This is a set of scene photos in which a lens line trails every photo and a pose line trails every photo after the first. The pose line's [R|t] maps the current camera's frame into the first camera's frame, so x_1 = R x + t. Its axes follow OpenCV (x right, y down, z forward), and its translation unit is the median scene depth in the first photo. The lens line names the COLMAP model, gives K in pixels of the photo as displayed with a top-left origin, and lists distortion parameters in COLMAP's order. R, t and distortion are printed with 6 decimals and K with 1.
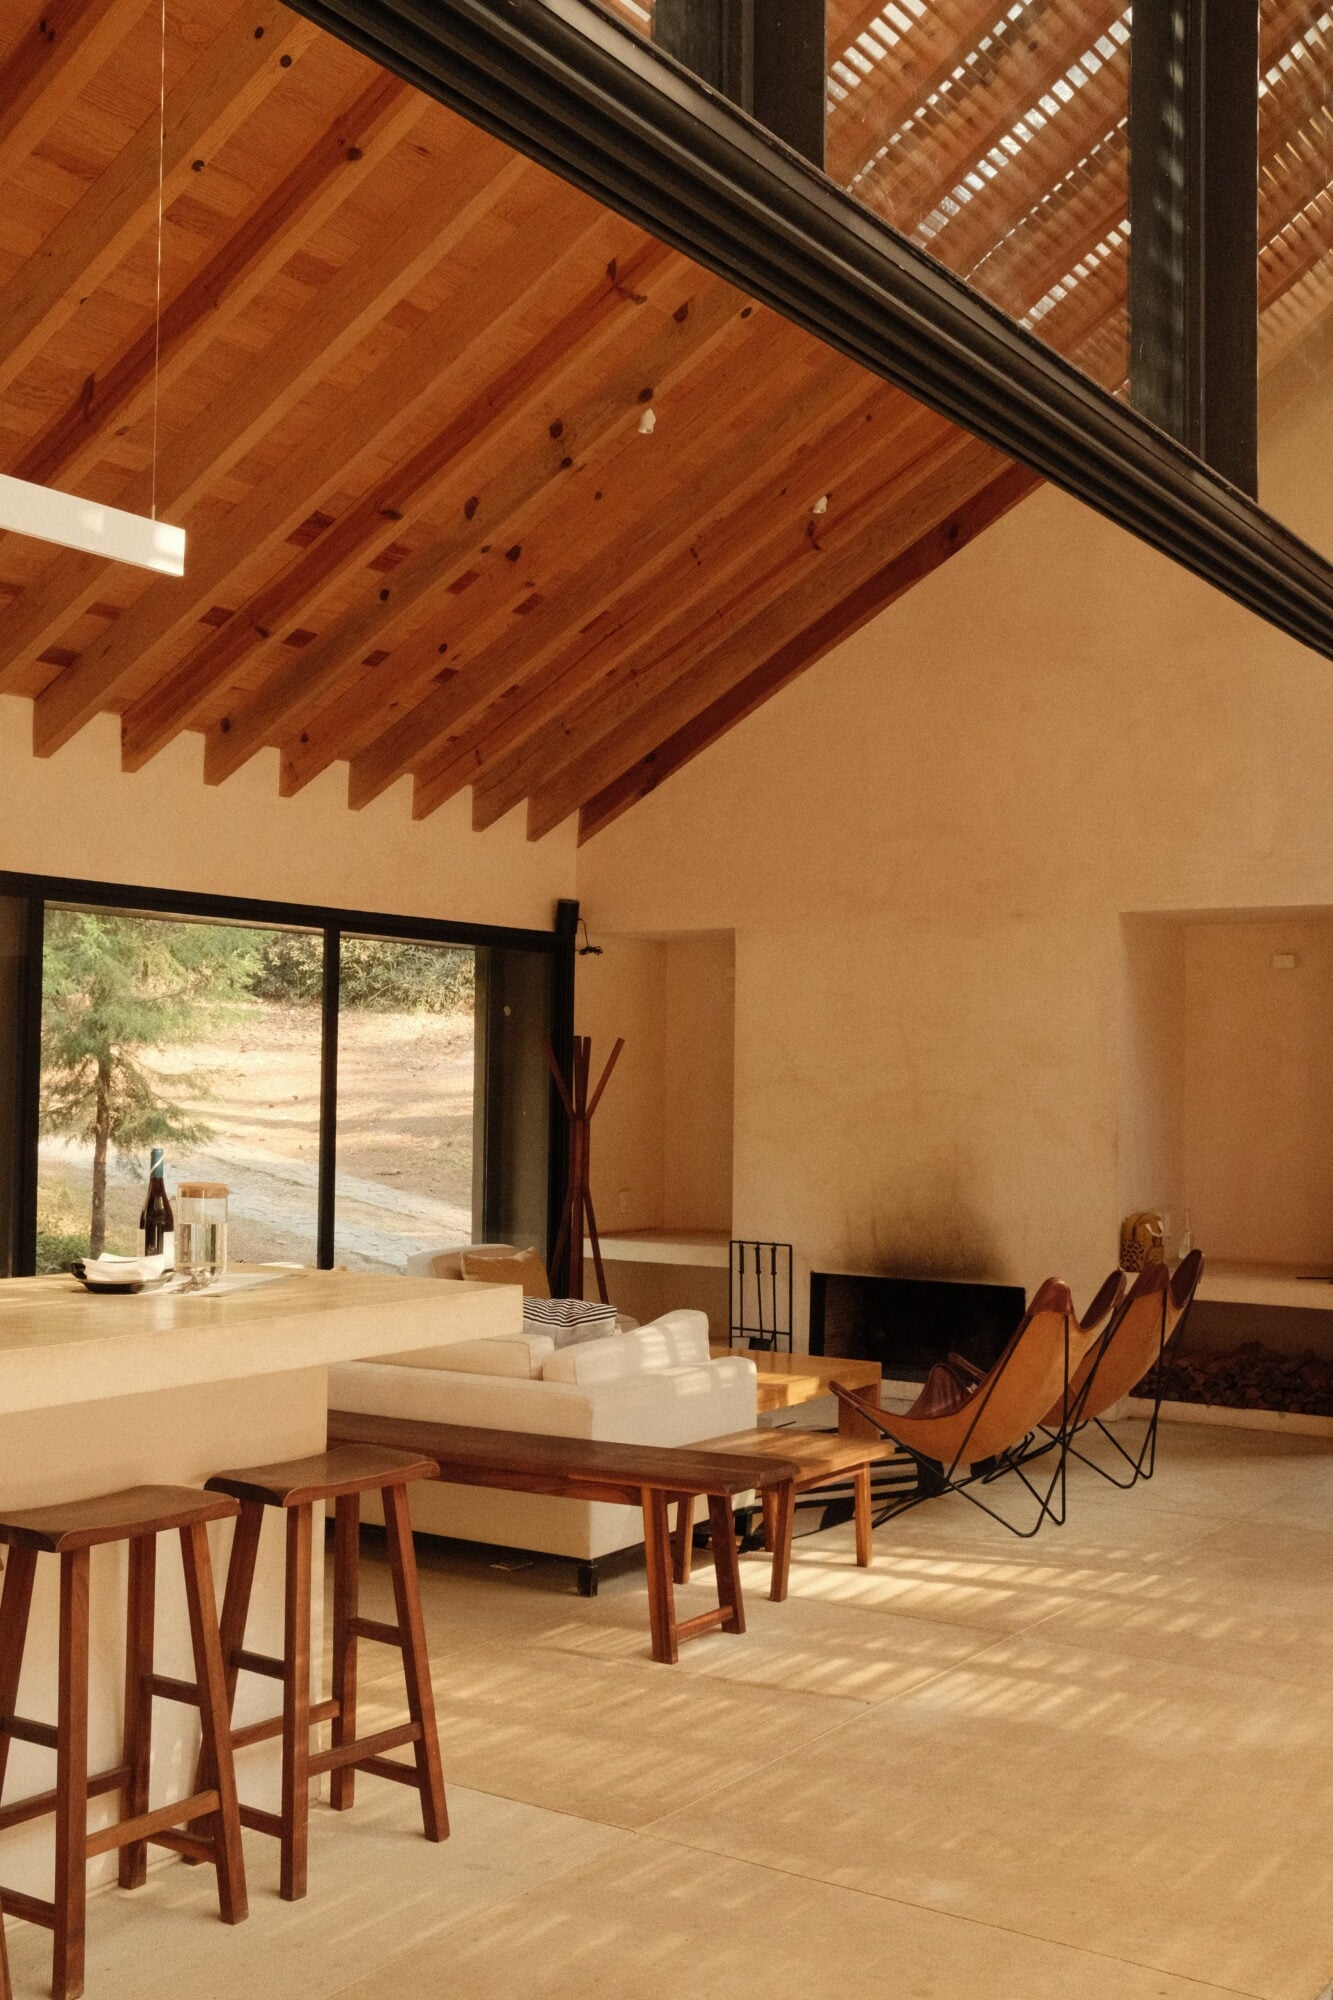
lens RADIAL K [[2075.5, 0, 666.5], [0, 2075.5, 1000.0], [0, 0, 1]] dist [-0.012077, 0.012767]
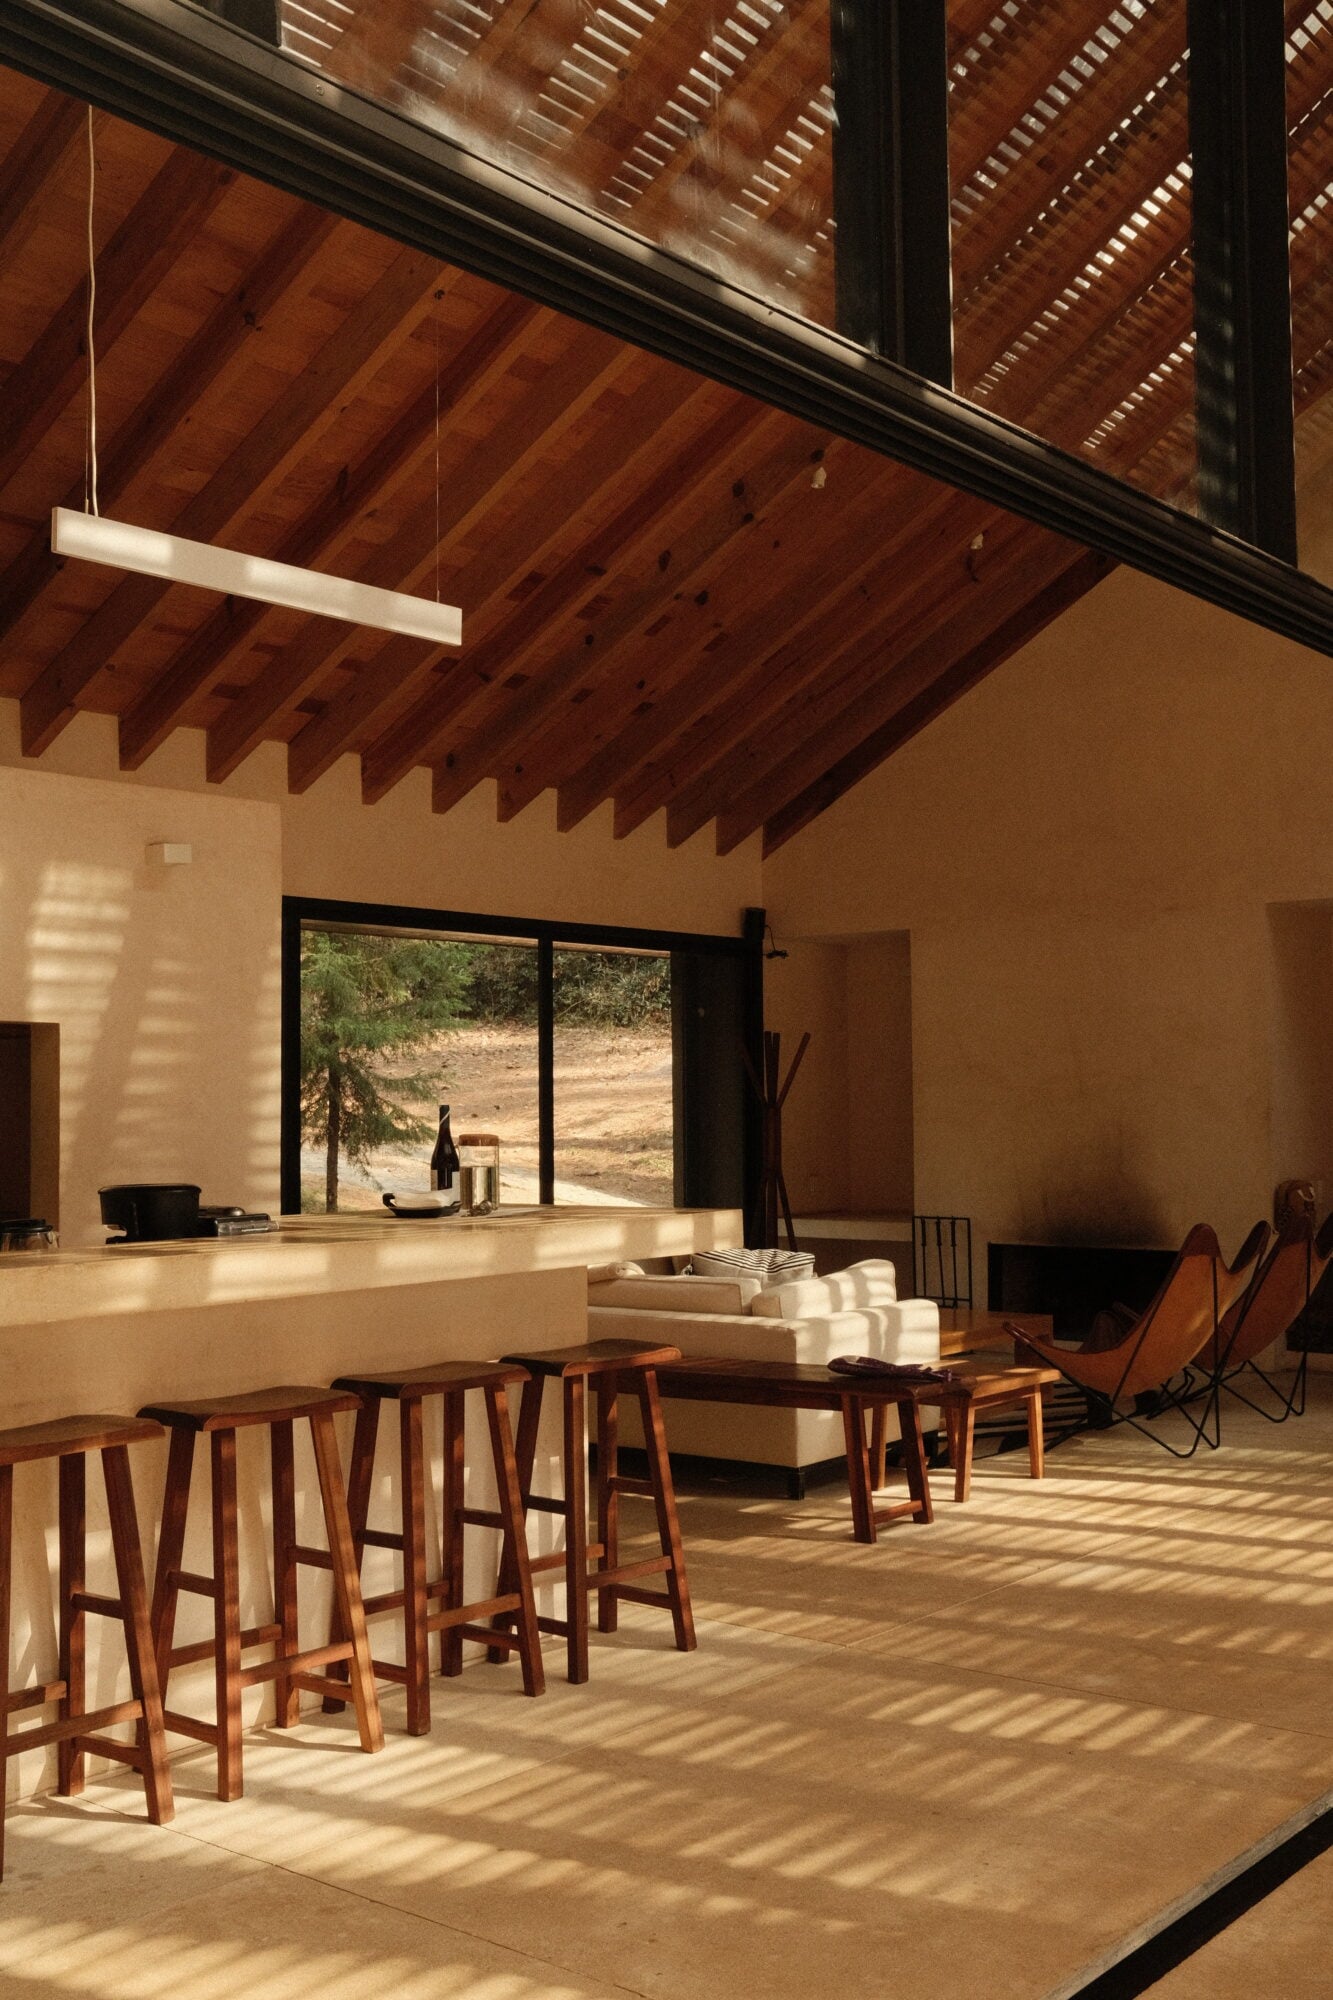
lens RADIAL K [[2075.5, 0, 666.5], [0, 2075.5, 1000.0], [0, 0, 1]] dist [-0.012077, 0.012767]
pose [[0.996090, -0.025518, -0.084584, -0.003802], [0.024724, 0.999640, -0.010431, 0.013890], [0.084819, 0.008299, 0.996362, -0.124999]]
